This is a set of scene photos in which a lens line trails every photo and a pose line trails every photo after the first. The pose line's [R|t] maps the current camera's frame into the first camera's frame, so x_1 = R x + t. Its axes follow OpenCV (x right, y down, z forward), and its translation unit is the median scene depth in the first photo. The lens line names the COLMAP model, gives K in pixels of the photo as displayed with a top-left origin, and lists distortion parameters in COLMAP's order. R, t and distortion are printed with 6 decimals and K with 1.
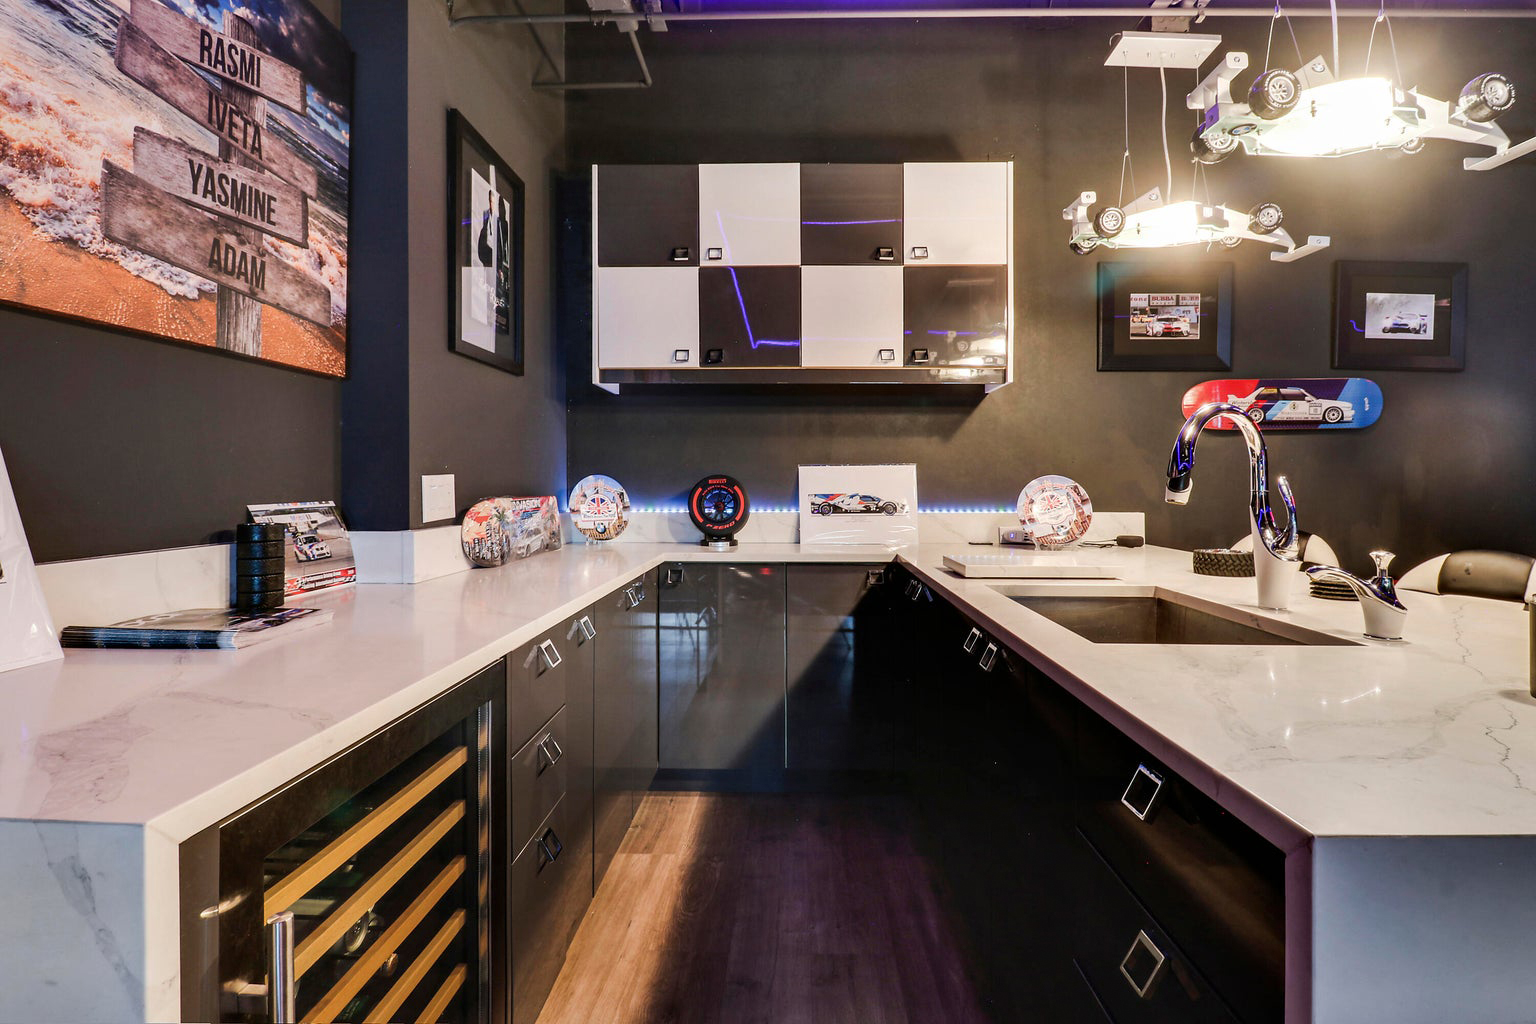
lens RADIAL K [[728.5, 0, 784.0], [0, 728.5, 480.4], [0, 0, 1]] dist [-0.006111, -0.002855]
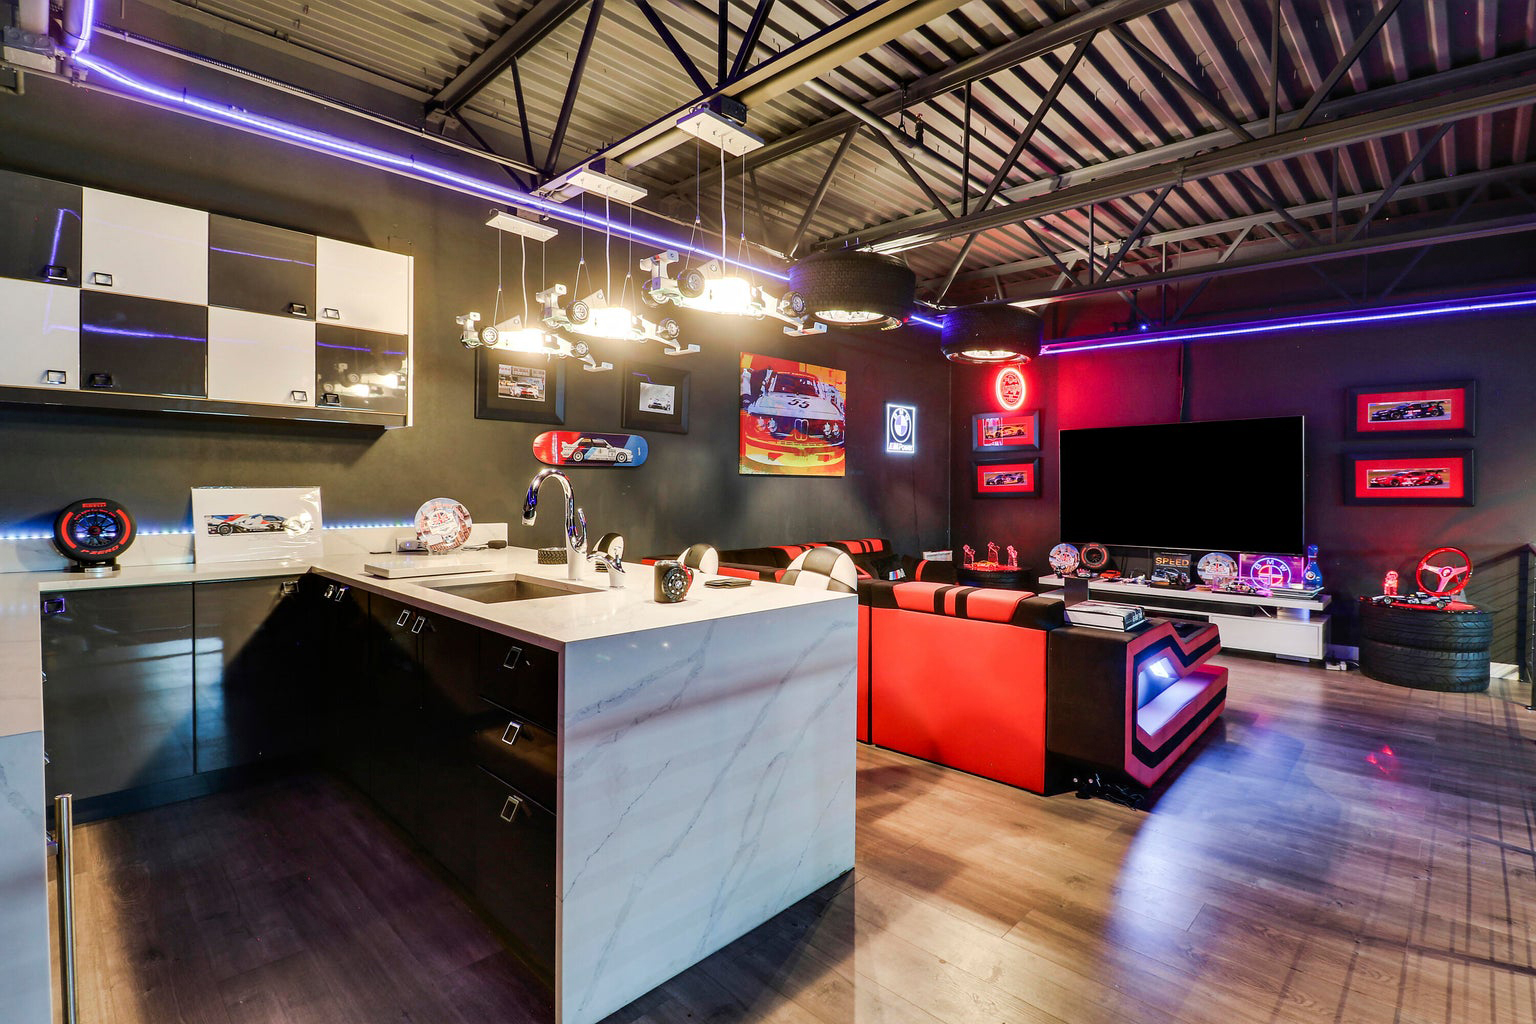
lens RADIAL K [[728.5, 0, 772.4], [0, 728.5, 497.8], [0, 0, 1]] dist [-0.006111, -0.002855]
pose [[0.685085, -0.007315, 0.728426, -0.177304], [-0.011805, 0.999707, 0.021142, -0.040777], [-0.728367, -0.023083, 0.684798, -0.332435]]
